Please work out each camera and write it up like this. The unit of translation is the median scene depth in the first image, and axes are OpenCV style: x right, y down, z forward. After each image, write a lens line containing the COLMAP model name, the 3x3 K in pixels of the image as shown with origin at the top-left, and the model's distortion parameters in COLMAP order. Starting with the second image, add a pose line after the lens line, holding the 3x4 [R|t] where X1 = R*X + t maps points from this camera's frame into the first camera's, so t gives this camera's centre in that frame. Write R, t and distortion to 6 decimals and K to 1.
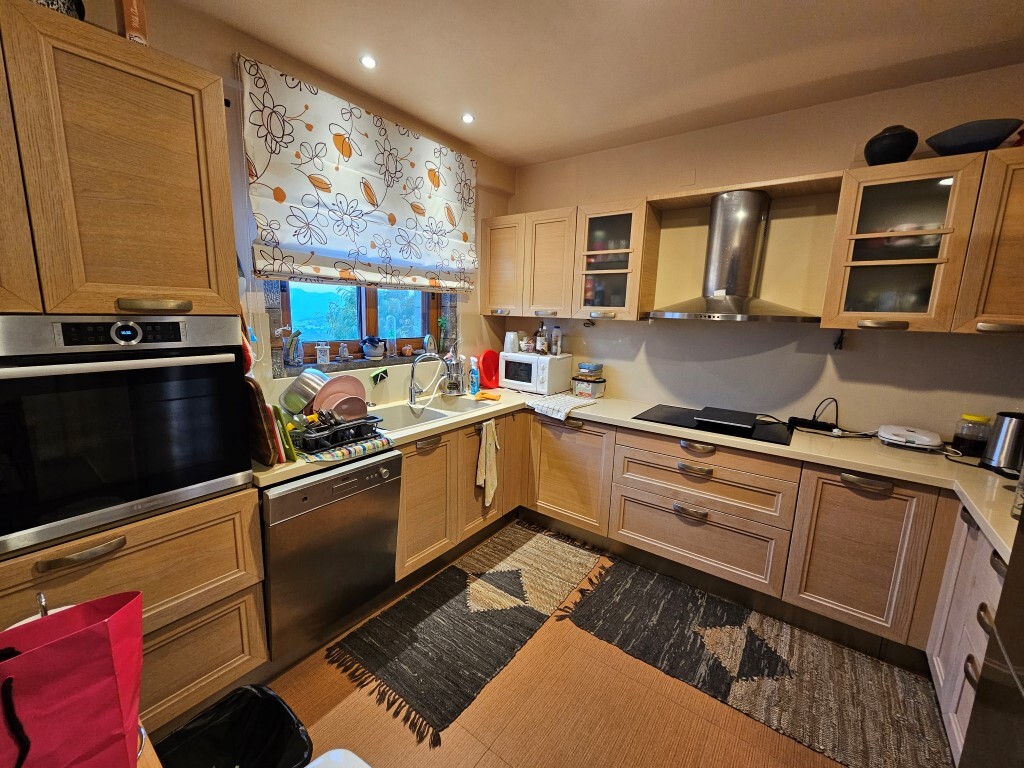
lens RADIAL K [[424.6, 0, 506.6], [0, 424.6, 383.5], [0, 0, 1]] dist [0.008563, -0.000192]
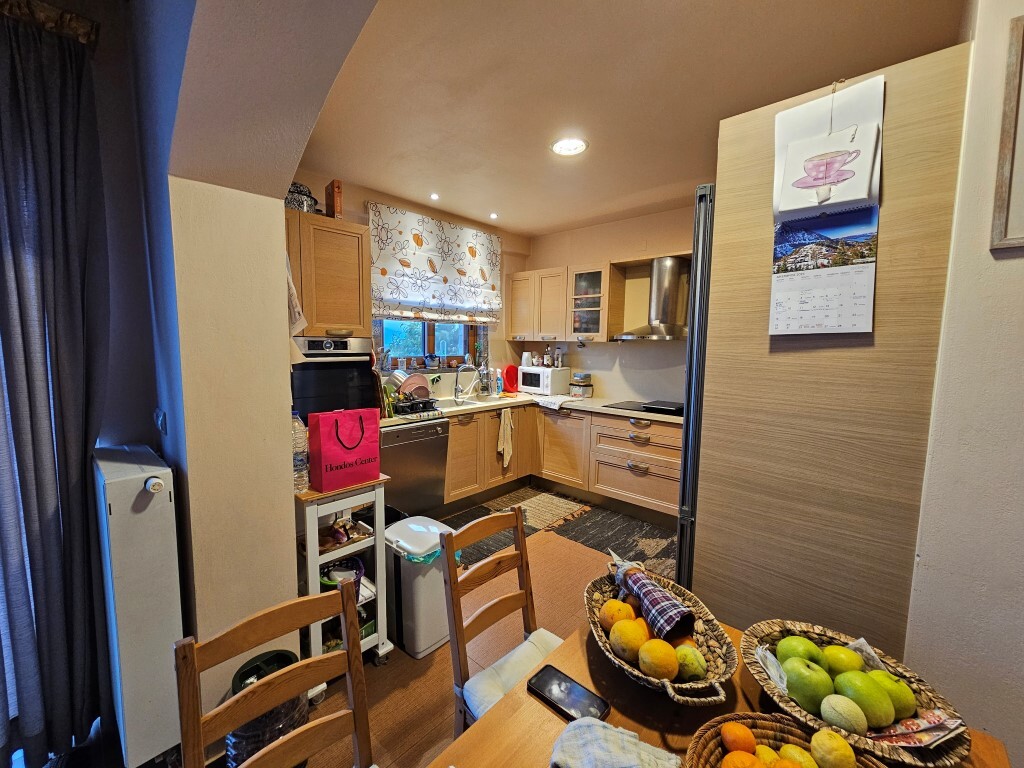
lens RADIAL K [[424.6, 0, 506.6], [0, 424.6, 383.5], [0, 0, 1]] dist [0.008563, -0.000192]
pose [[0.994407, -0.002451, -0.105592, 0.115428], [-0.005414, 0.997234, -0.074130, 0.107324], [0.105481, 0.074287, 0.991643, -0.483446]]
